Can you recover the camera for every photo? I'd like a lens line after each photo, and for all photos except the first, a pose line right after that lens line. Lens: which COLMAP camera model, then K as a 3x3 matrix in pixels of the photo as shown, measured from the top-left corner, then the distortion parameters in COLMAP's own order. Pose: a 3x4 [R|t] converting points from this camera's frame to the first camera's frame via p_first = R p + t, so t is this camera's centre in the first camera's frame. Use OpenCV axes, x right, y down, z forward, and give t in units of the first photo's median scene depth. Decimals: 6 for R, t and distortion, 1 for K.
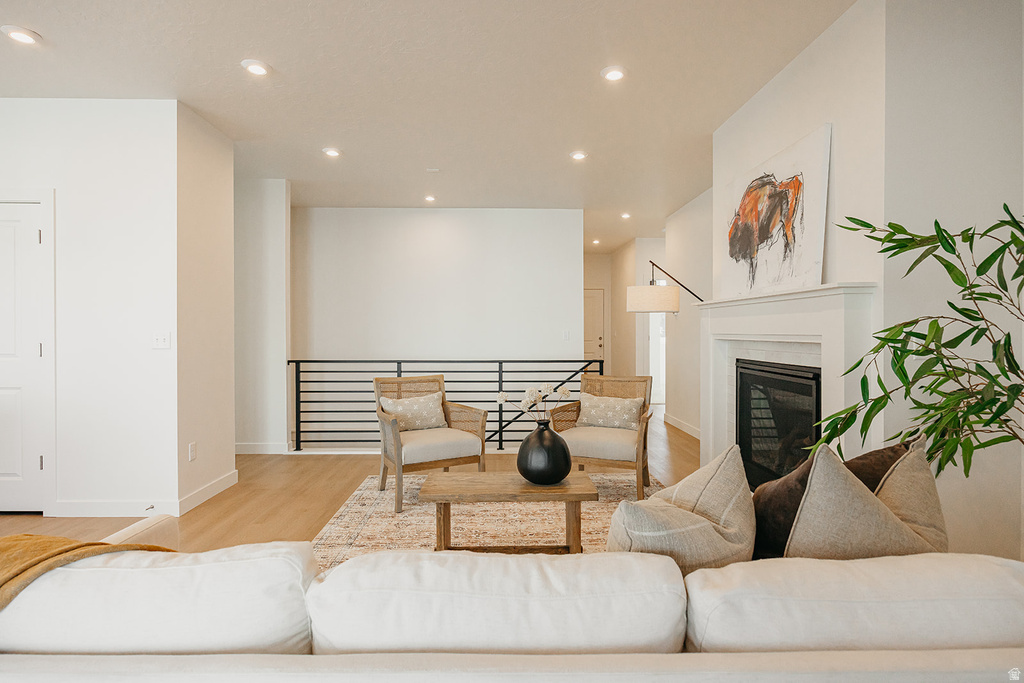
lens RADIAL K [[539.9, 0, 517.2], [0, 539.9, 337.9], [0, 0, 1]] dist [-0.009468, -0.003401]
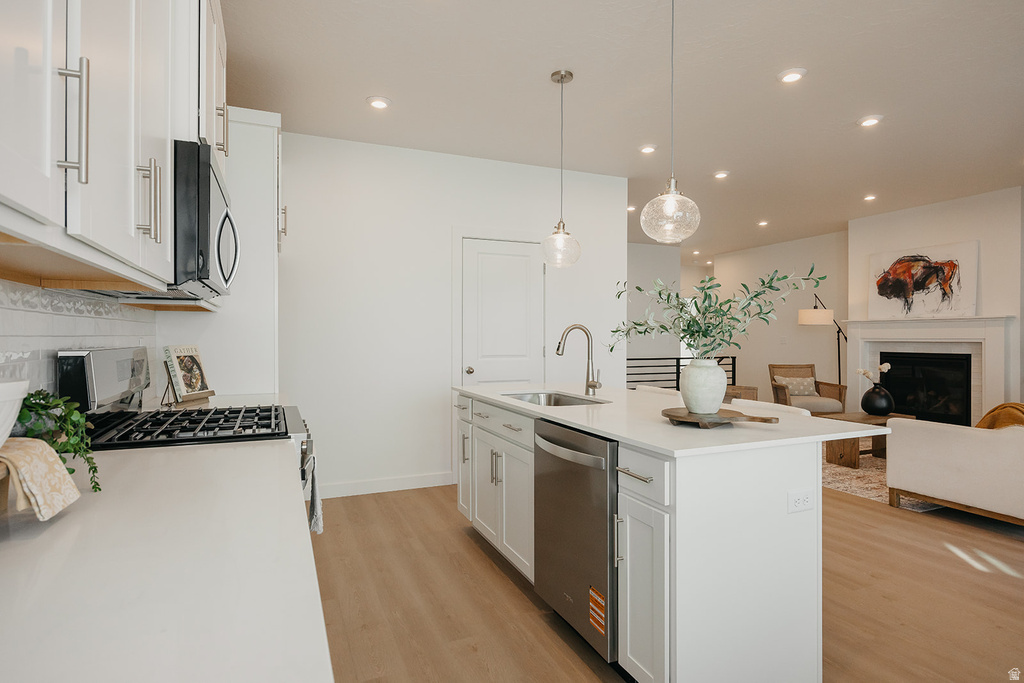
lens RADIAL K [[561.9, 0, 517.3], [0, 561.9, 337.3], [0, 0, 1]] dist [0.003342, -0.006059]
pose [[0.930813, 0.001920, 0.365490, -1.569267], [0.002355, 0.999934, -0.011251, 0.008056], [-0.365488, 0.011333, 0.930747, -0.331672]]
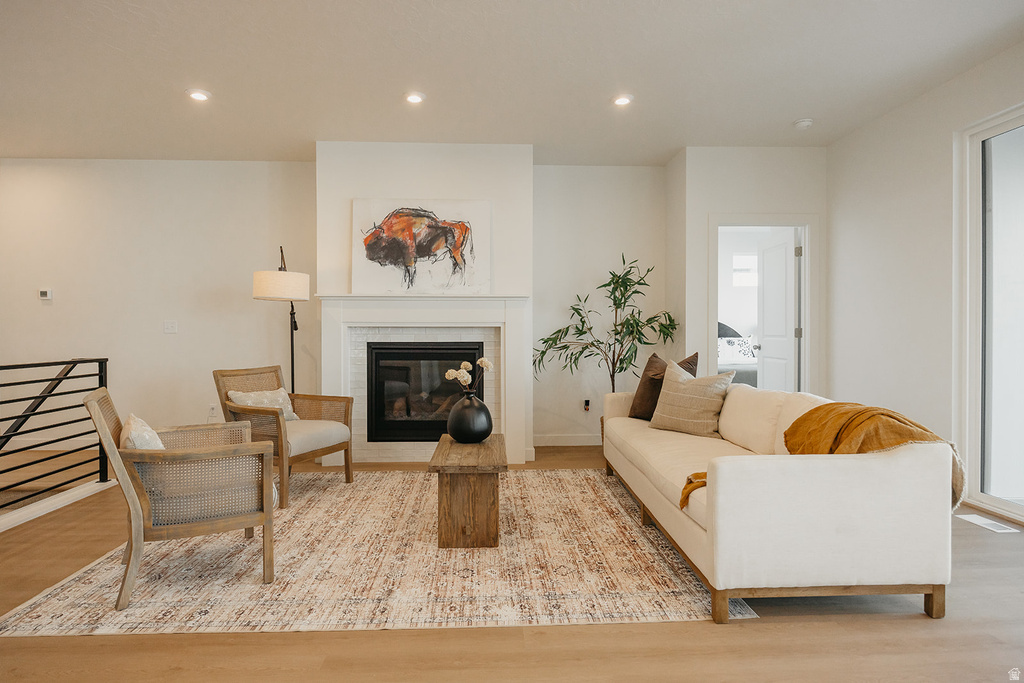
lens RADIAL K [[561.9, 0, 508.8], [0, 561.9, 341.0], [0, 0, 1]] dist [0.003342, -0.006059]
pose [[-0.008684, -0.015125, 0.999848, -0.995933], [0.013124, 0.999798, 0.015238, 0.022061], [-0.999876, 0.013254, -0.008483, 0.772356]]
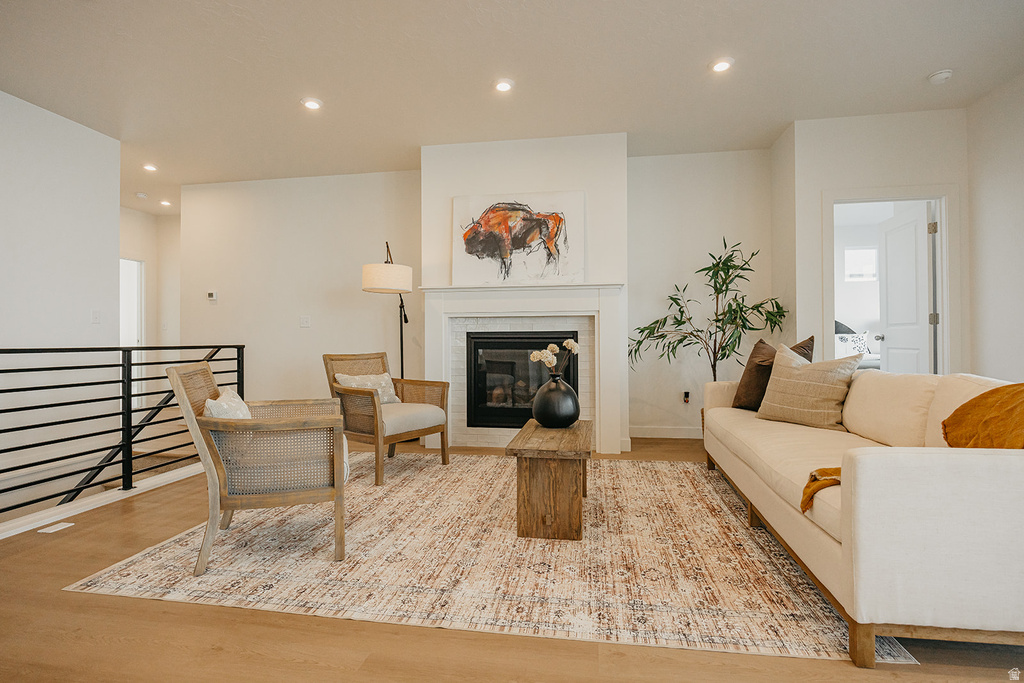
lens RADIAL K [[494.7, 0, 514.6], [0, 494.7, 338.2], [0, 0, 1]] dist [-0.010308, -0.001075]
pose [[0.193361, 0.003334, 0.981122, -0.835141], [0.016641, 0.999839, -0.006677, 0.070478], [-0.980986, 0.017618, 0.193275, 0.738267]]
